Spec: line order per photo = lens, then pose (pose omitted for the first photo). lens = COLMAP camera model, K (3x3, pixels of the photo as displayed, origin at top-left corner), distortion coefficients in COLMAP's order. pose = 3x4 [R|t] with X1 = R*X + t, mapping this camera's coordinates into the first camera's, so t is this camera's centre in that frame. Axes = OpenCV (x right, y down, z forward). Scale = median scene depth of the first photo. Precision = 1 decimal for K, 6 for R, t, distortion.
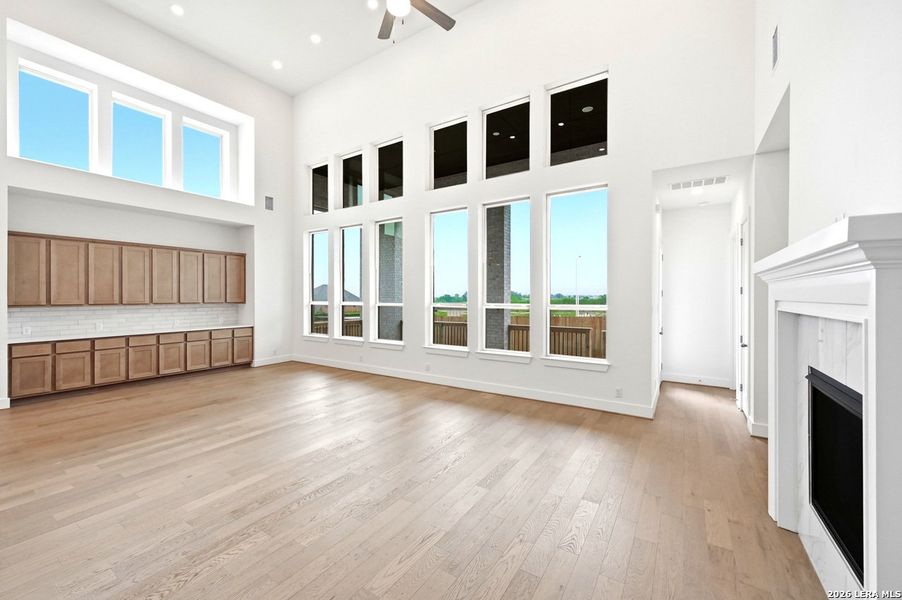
lens RADIAL K [[358.9, 0, 454.8], [0, 358.9, 298.3], [0, 0, 1]] dist [0.000093, 0.000327]
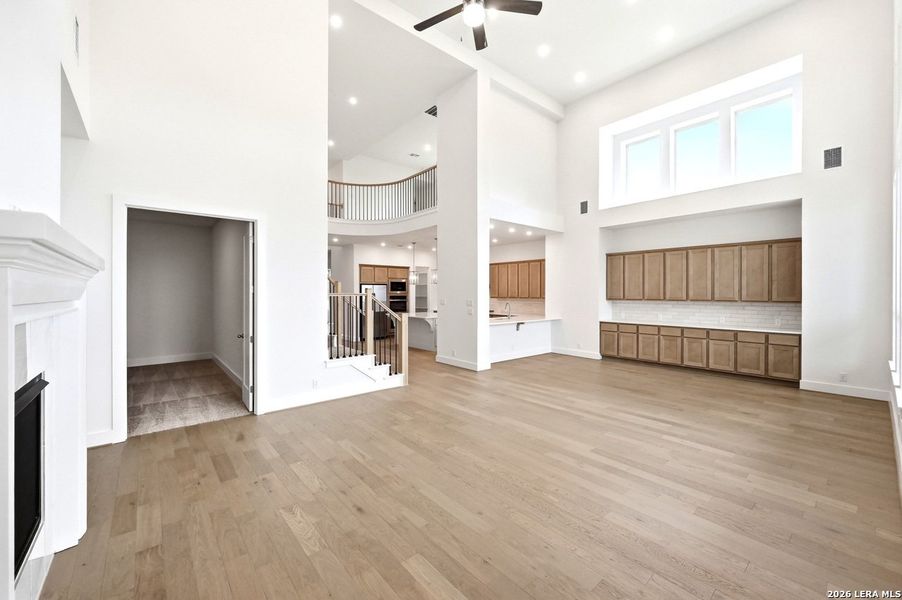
lens RADIAL K [[358.9, 0, 452.0], [0, 358.9, 295.2], [0, 0, 1]] dist [0.000093, 0.000327]
pose [[-0.282068, 0.005819, -0.959377, 0.423133], [-0.008461, 0.999928, 0.008552, -0.003449], [0.959357, 0.010529, -0.281999, 0.609995]]
